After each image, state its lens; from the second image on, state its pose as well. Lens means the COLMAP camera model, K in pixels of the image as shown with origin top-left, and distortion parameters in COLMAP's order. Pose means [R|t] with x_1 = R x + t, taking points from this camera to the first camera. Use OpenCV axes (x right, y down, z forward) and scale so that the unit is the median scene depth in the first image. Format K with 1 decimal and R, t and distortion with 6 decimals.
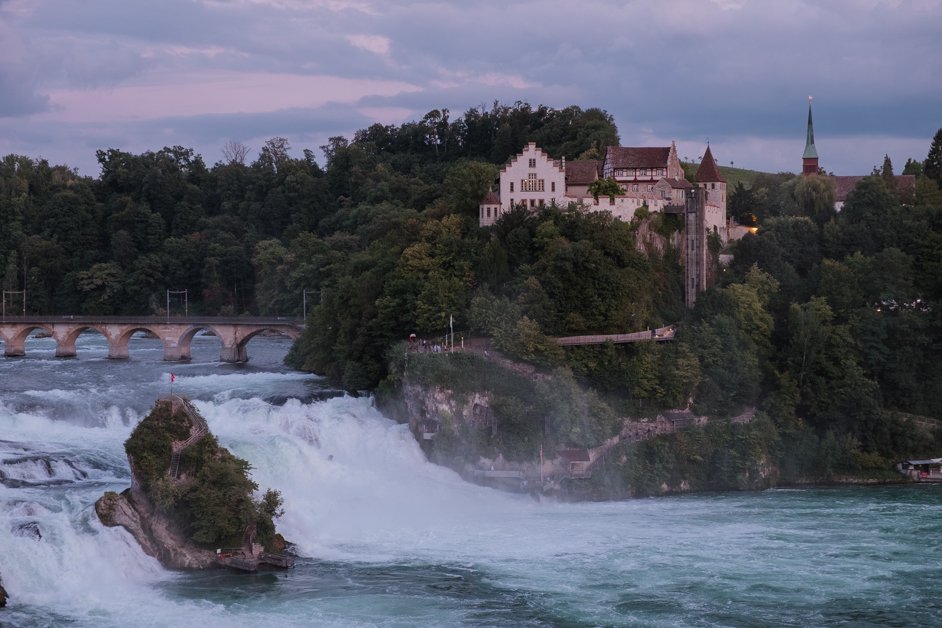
lens RADIAL K [[1804.5, 0, 436.5], [0, 1804.5, 321.7], [0, 0, 1]] dist [0.050110, 0.000000]
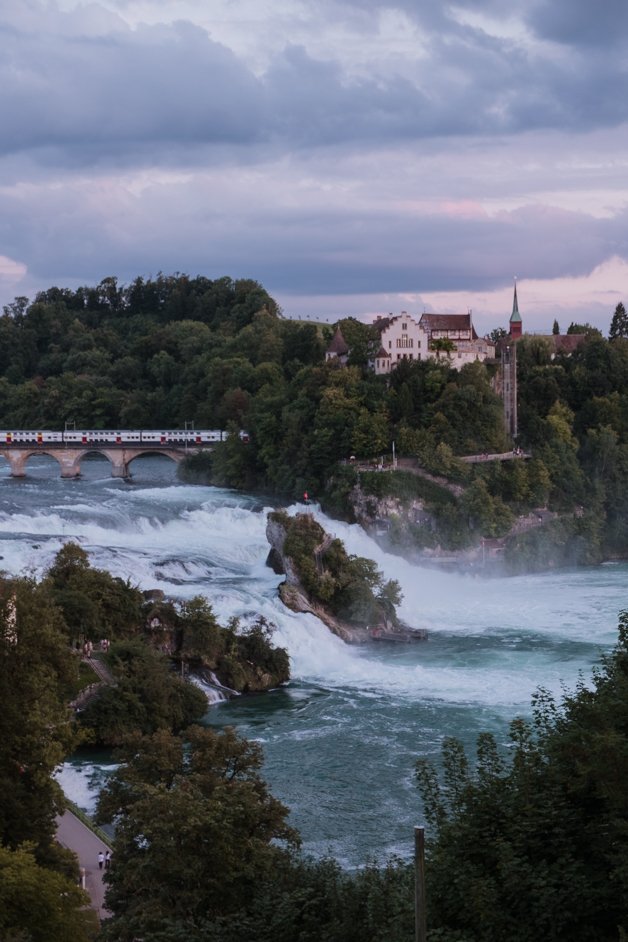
lens RADIAL K [[1340.1, 0, 309.6], [0, 1340.1, 475.3], [0, 0, 1]] dist [0.080570, 0.000000]
pose [[0.970639, -0.018585, 0.239822, -0.284776], [0.011316, 0.999435, 0.031648, -0.010796], [-0.240275, -0.028005, 0.970301, 0.051856]]
